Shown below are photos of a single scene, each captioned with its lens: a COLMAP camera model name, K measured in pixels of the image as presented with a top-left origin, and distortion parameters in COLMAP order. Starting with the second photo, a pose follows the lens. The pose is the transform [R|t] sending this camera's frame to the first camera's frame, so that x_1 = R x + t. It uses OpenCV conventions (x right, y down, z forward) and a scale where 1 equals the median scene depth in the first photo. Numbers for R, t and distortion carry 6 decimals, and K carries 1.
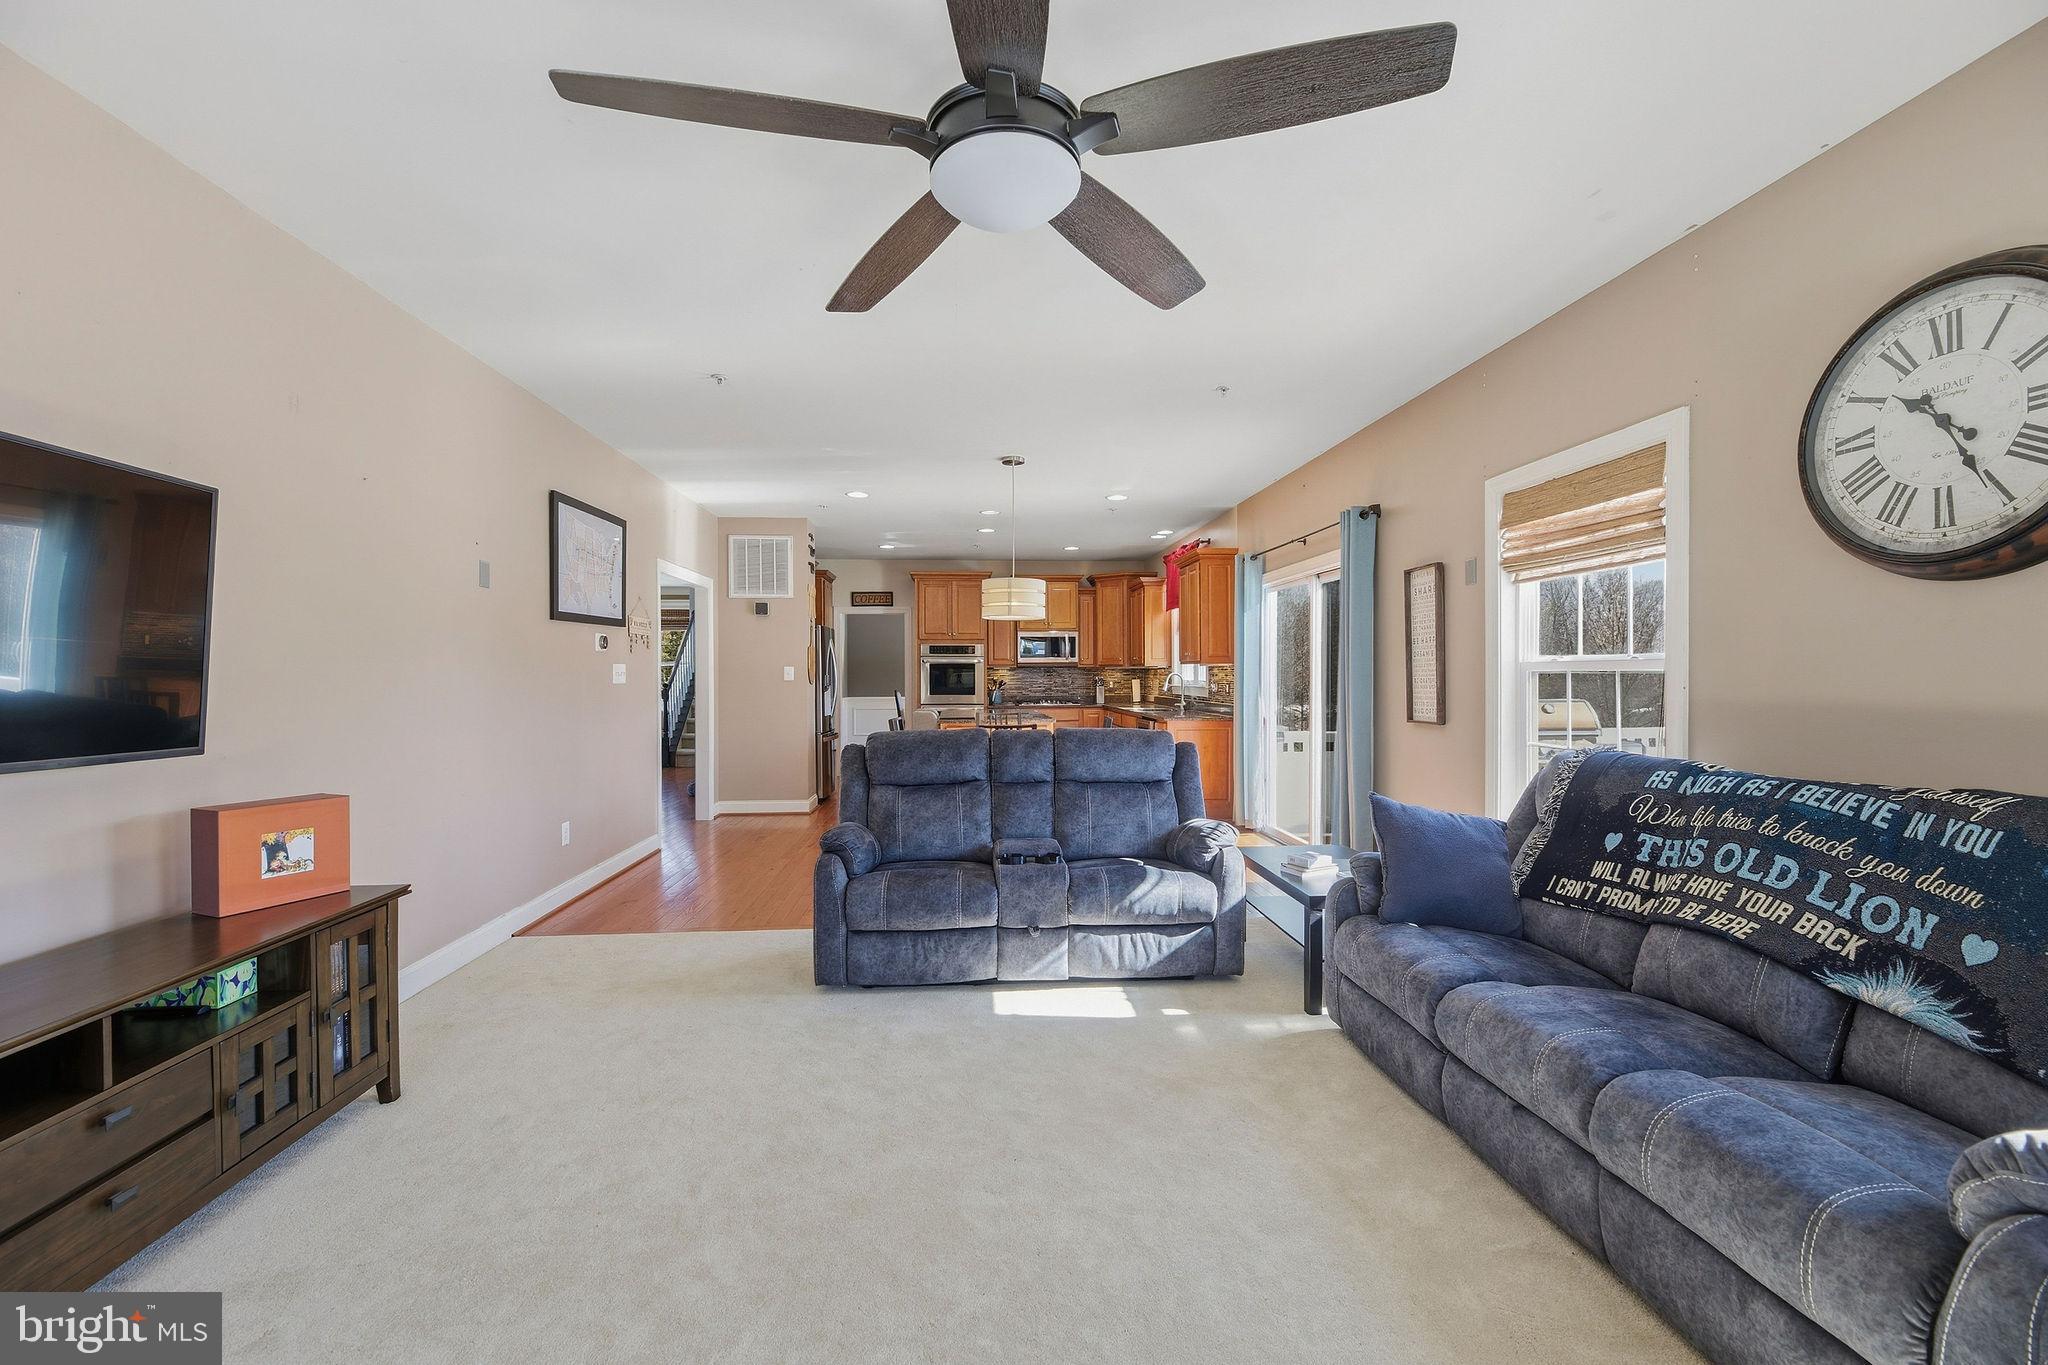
lens RADIAL K [[845.4, 0, 1012.9], [0, 845.4, 681.4], [0, 0, 1]] dist [0.000460, -0.004558]
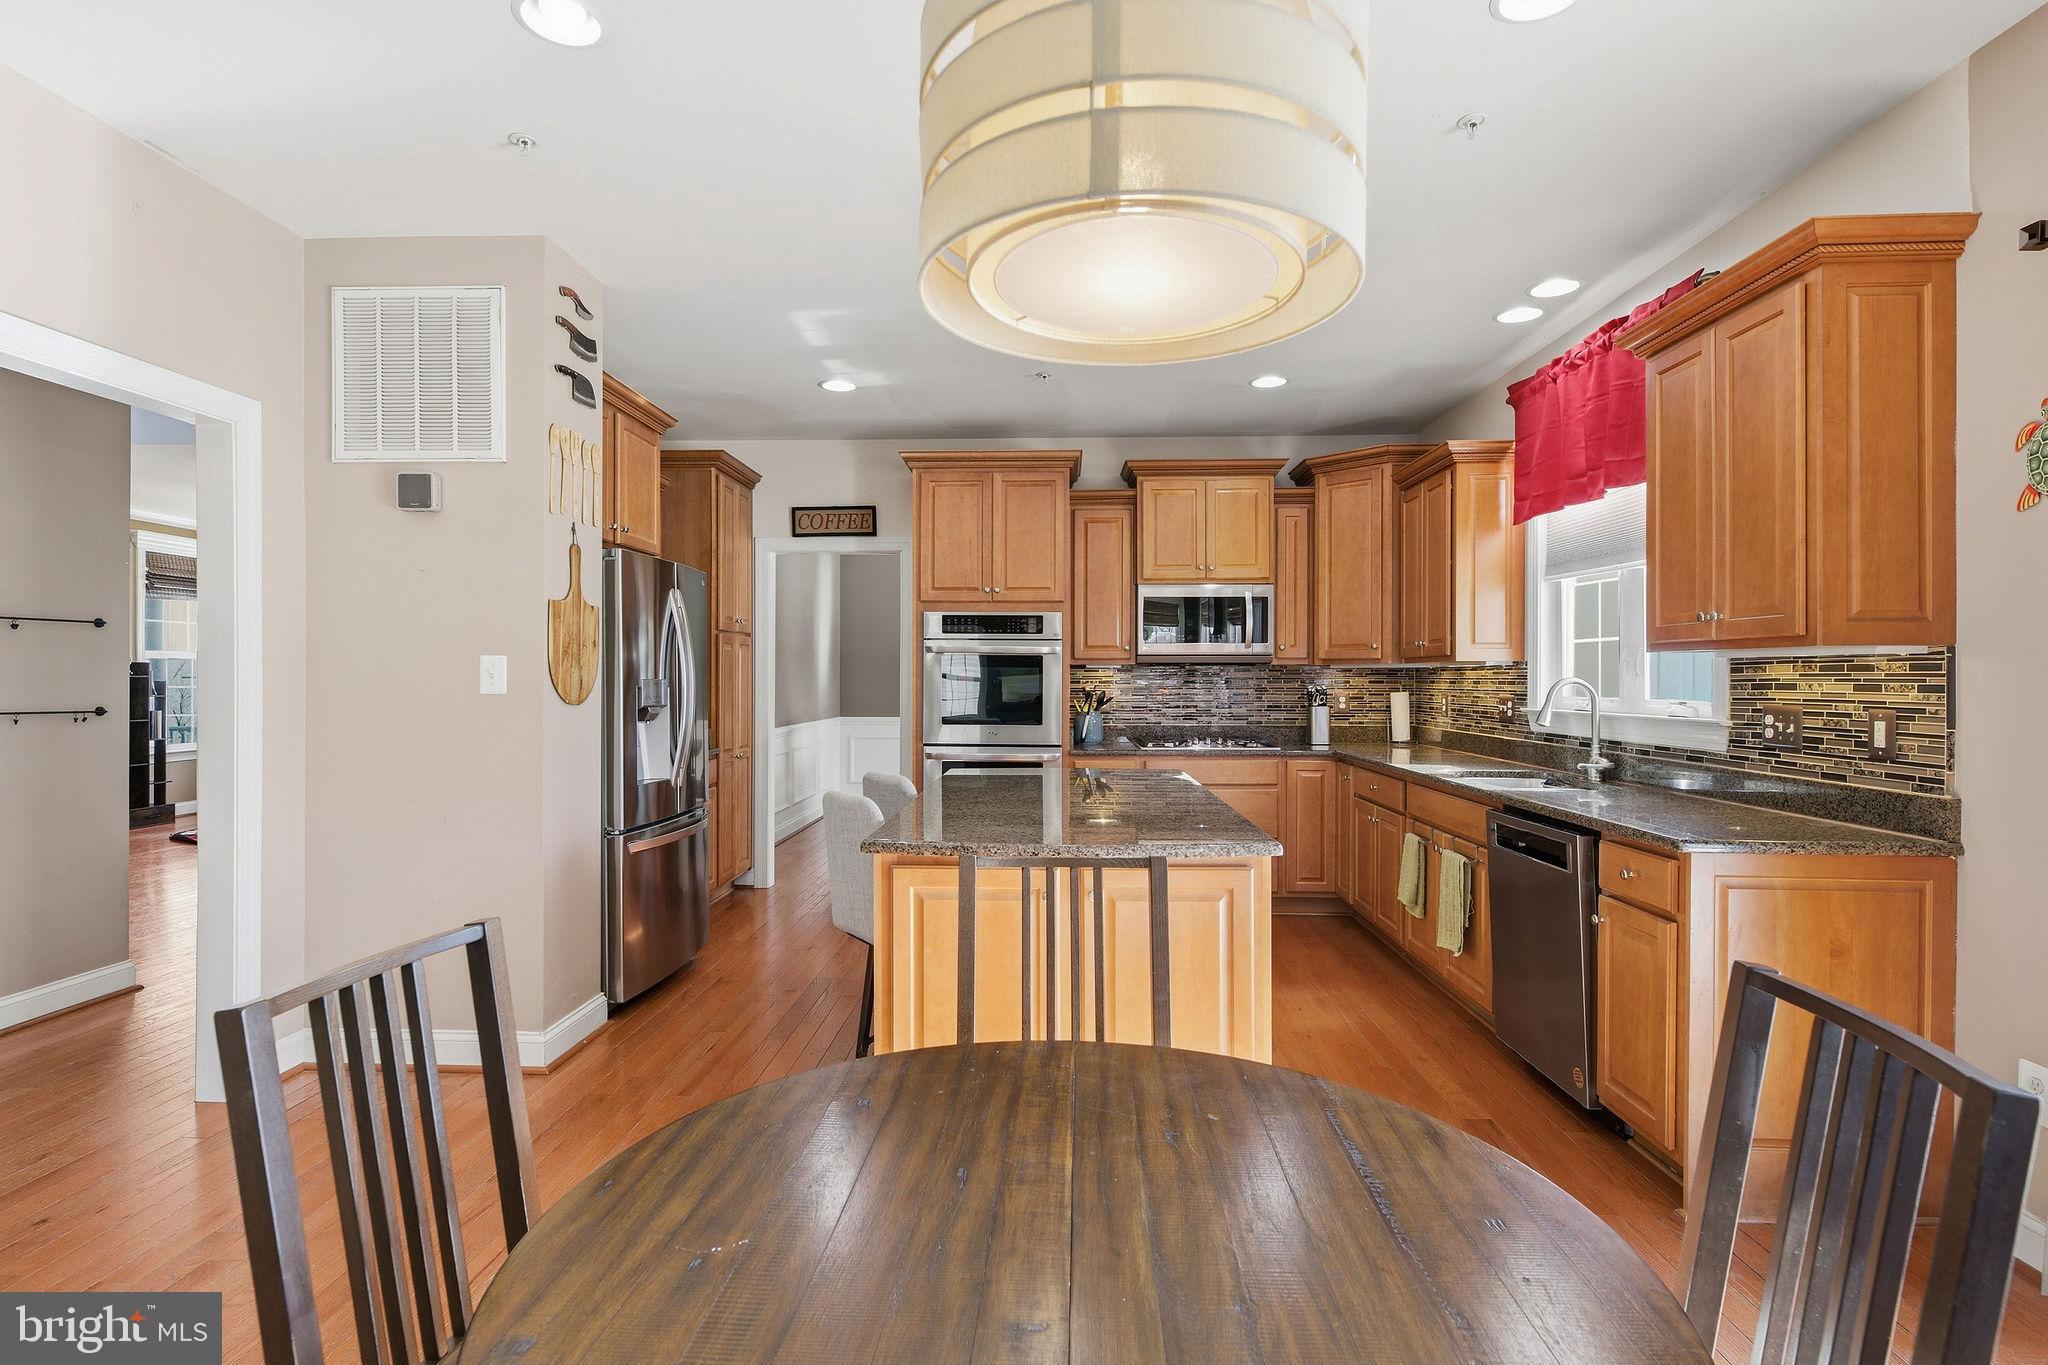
lens RADIAL K [[1002.2, 0, 1031.1], [0, 1002.2, 679.2], [0, 0, 1]] dist [-0.000114, -0.000108]
pose [[0.995406, 0.004830, -0.095618, -0.000526], [-0.005580, 0.999956, -0.007582, -0.013839], [0.095577, 0.008081, 0.995389, 1.490923]]
